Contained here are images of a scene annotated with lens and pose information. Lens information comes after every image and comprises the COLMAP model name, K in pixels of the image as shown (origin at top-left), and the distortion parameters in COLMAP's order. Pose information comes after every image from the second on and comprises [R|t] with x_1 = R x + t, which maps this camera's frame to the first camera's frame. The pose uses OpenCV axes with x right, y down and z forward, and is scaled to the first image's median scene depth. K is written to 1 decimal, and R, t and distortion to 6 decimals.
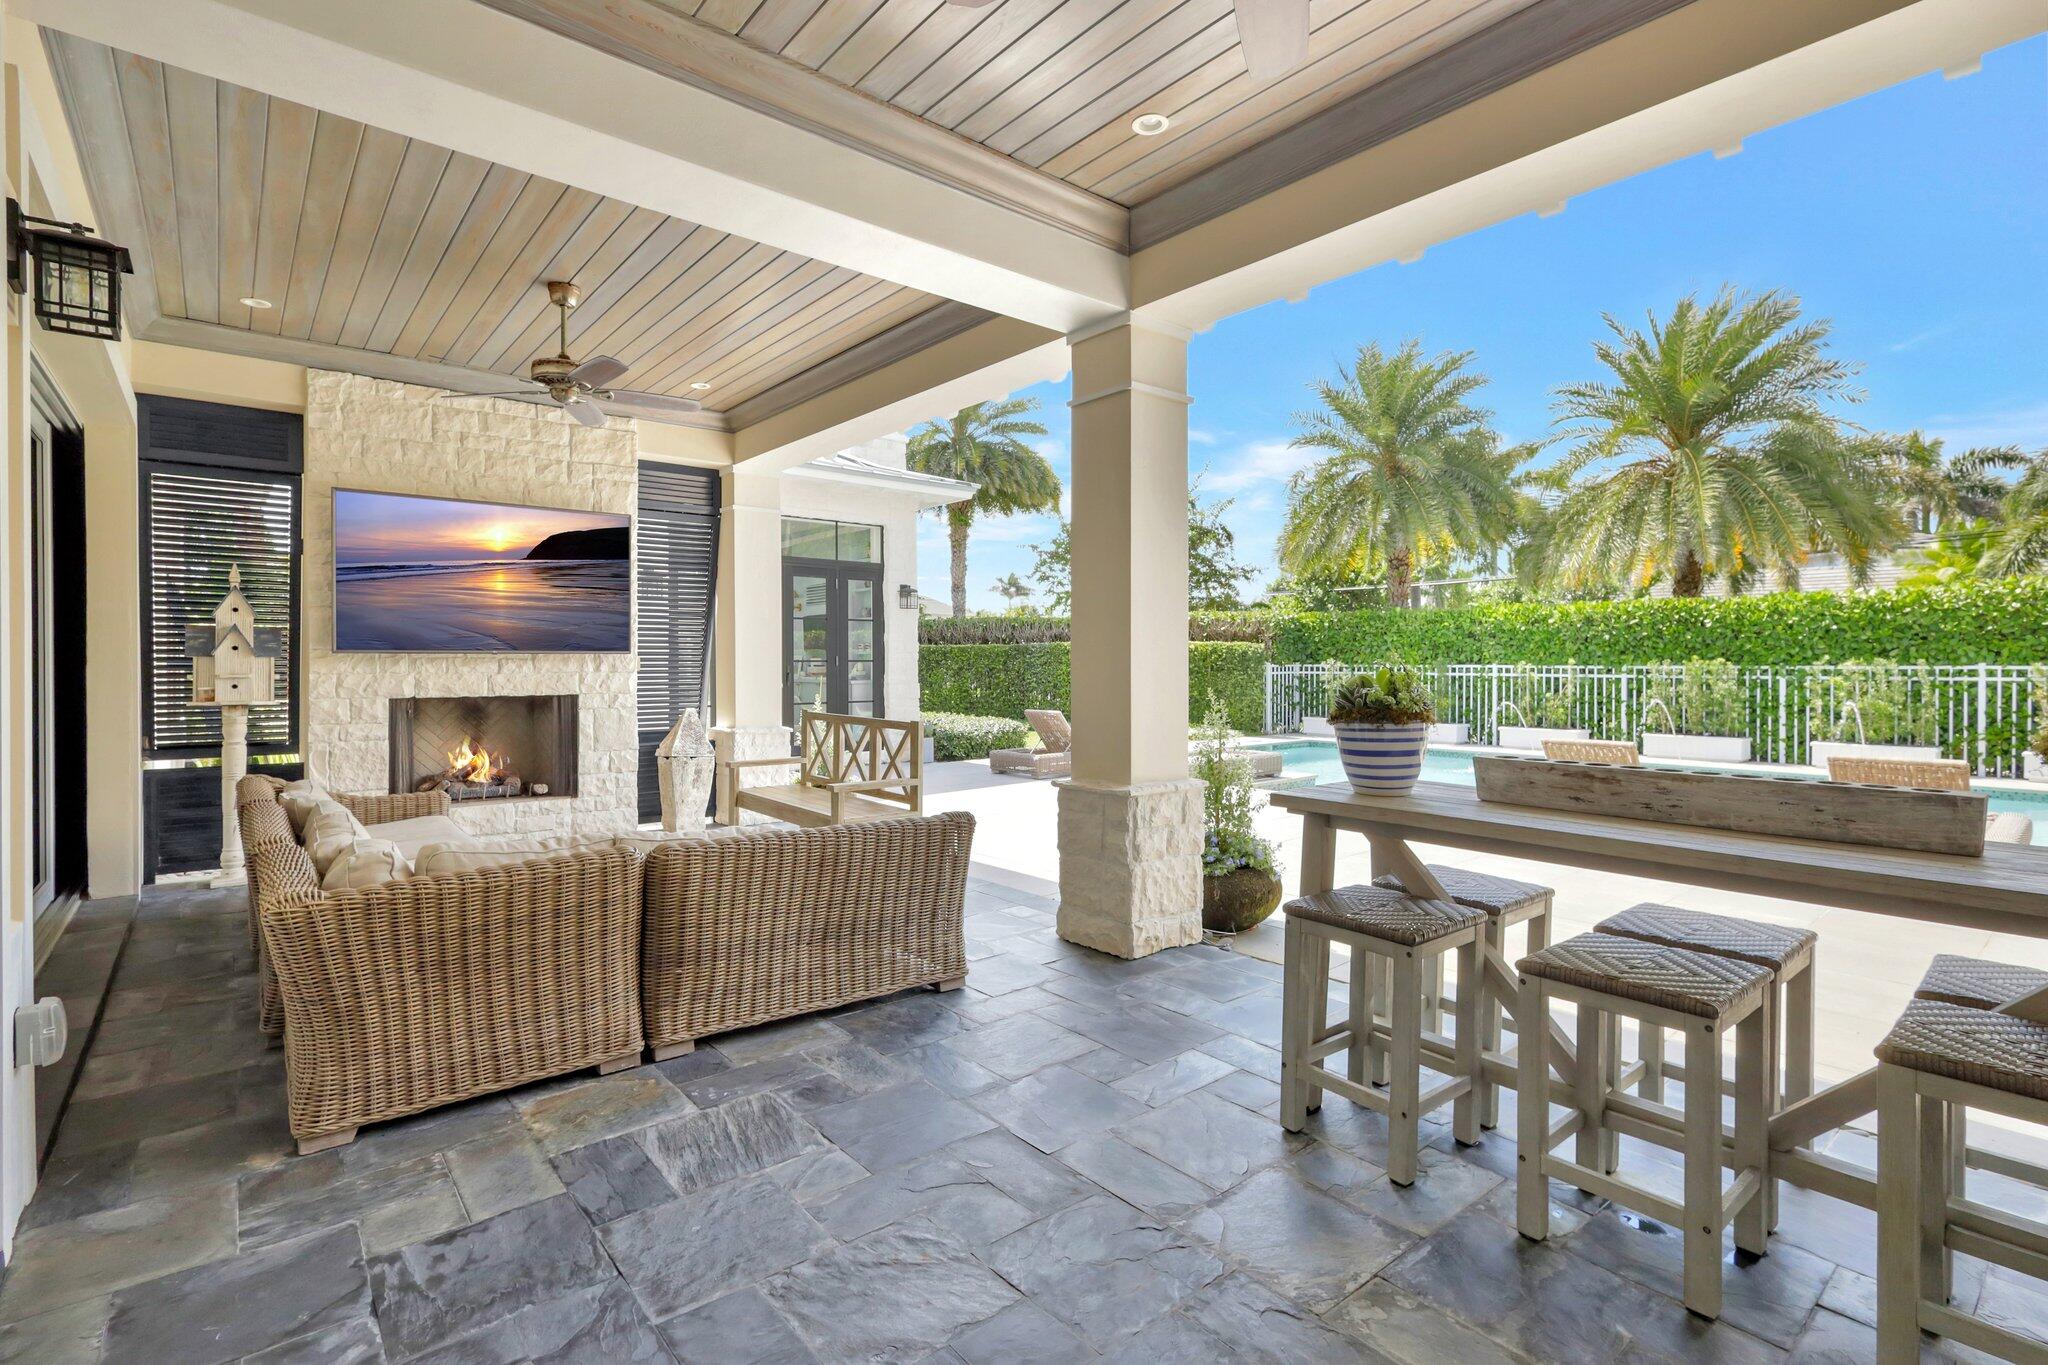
lens RADIAL K [[960.6, 0, 1045.8], [0, 960.6, 682.1], [0, 0, 1]] dist [0.003578, 0.001189]
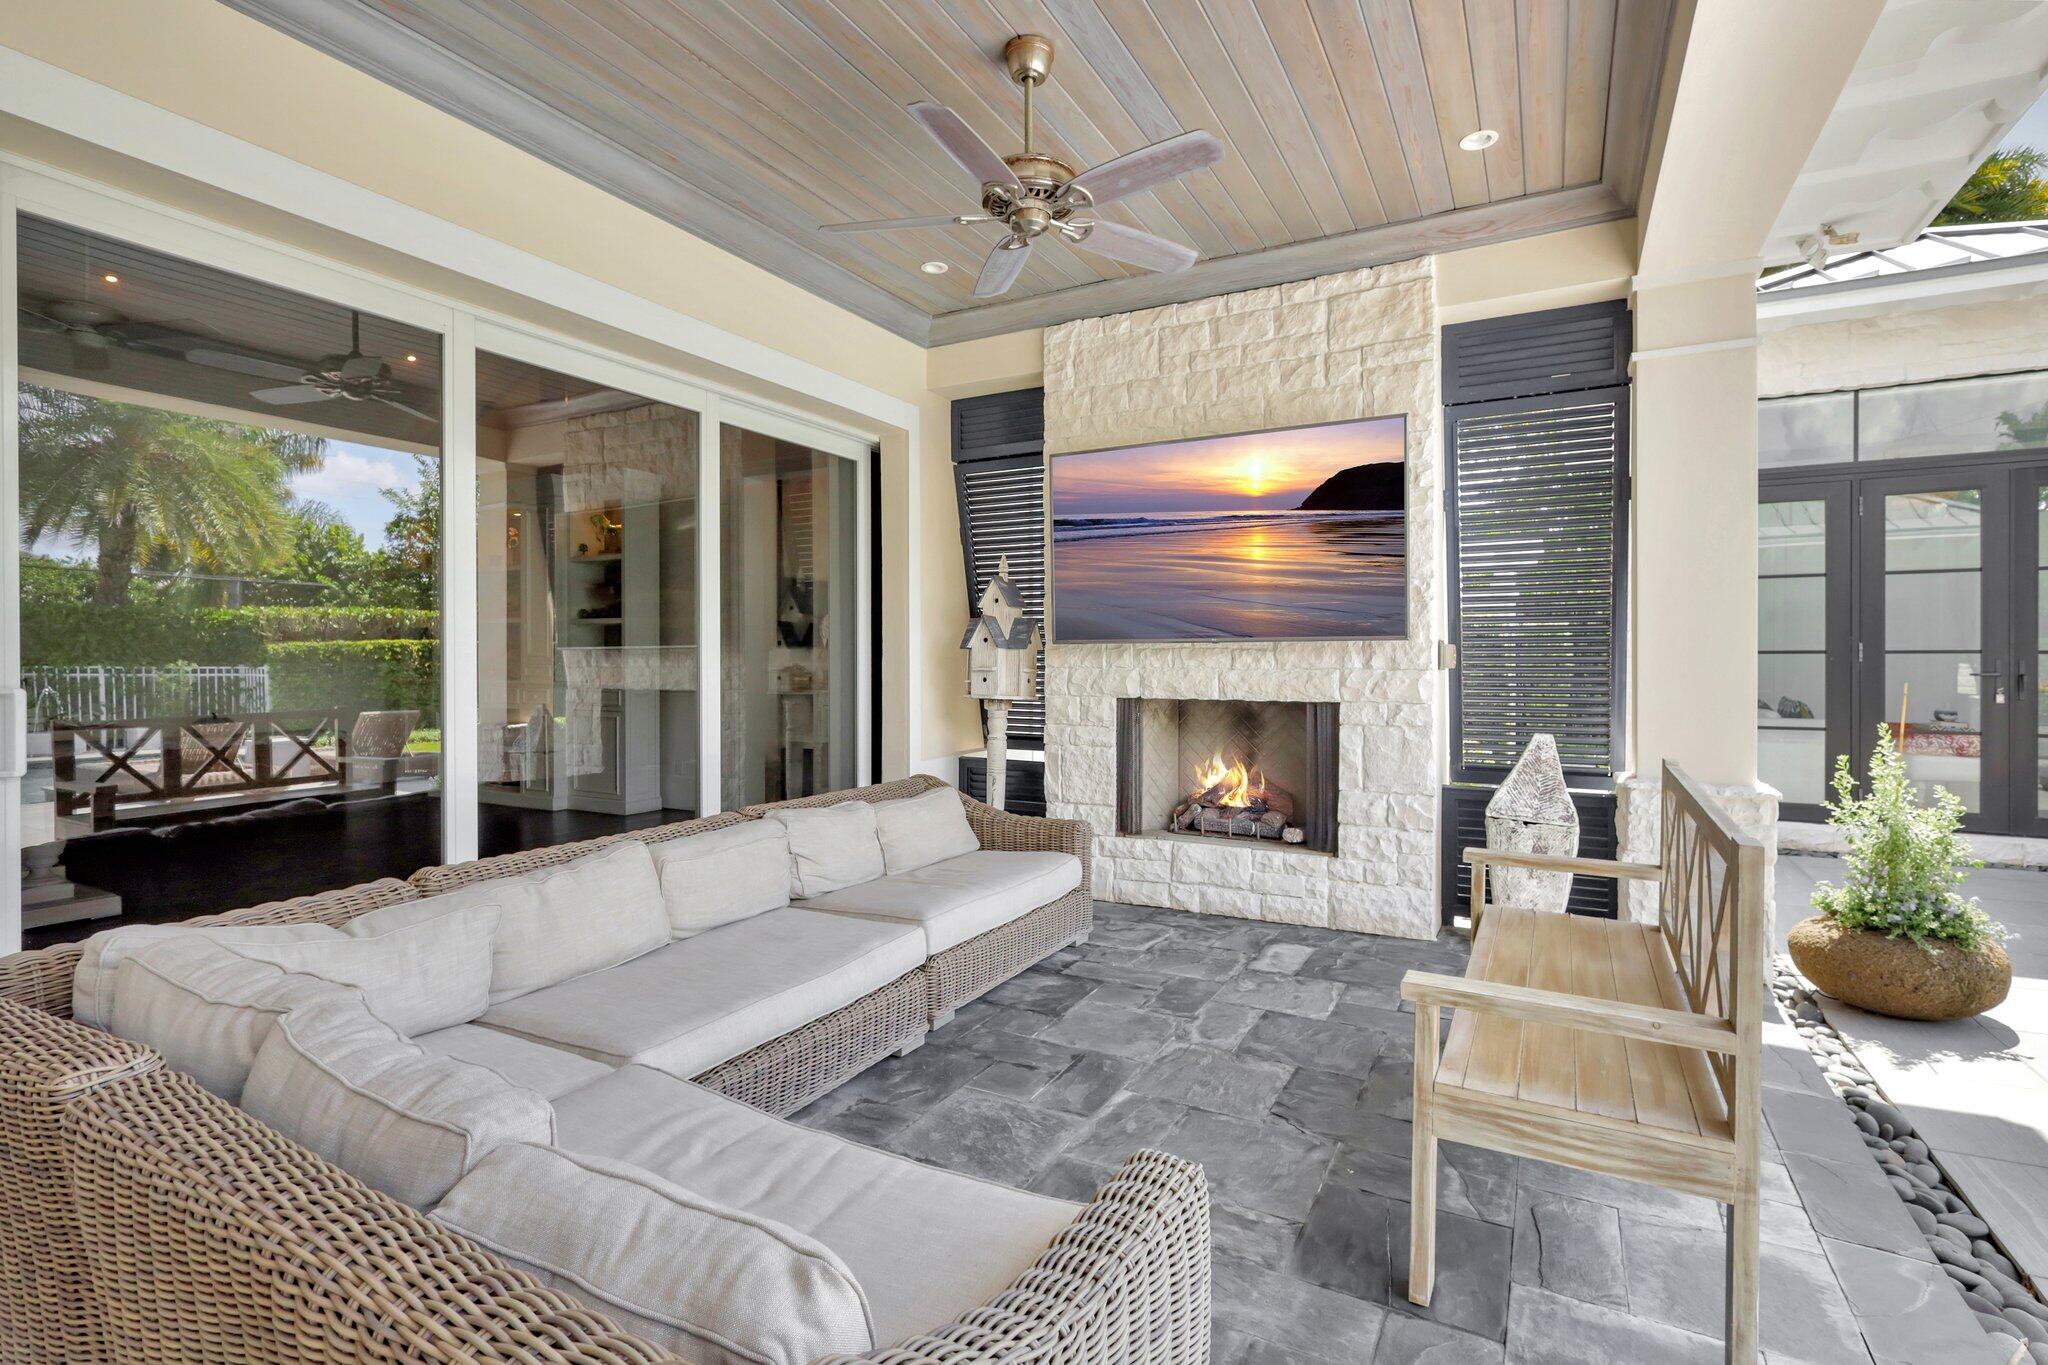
lens RADIAL K [[960.6, 0, 1016.3], [0, 960.6, 664.6], [0, 0, 1]] dist [0.003578, 0.001189]
pose [[0.344517, 0.007742, -0.938748, 0.060571], [-0.018296, 0.999831, 0.001532, -0.010550], [0.938602, 0.016648, 0.344600, 0.580024]]
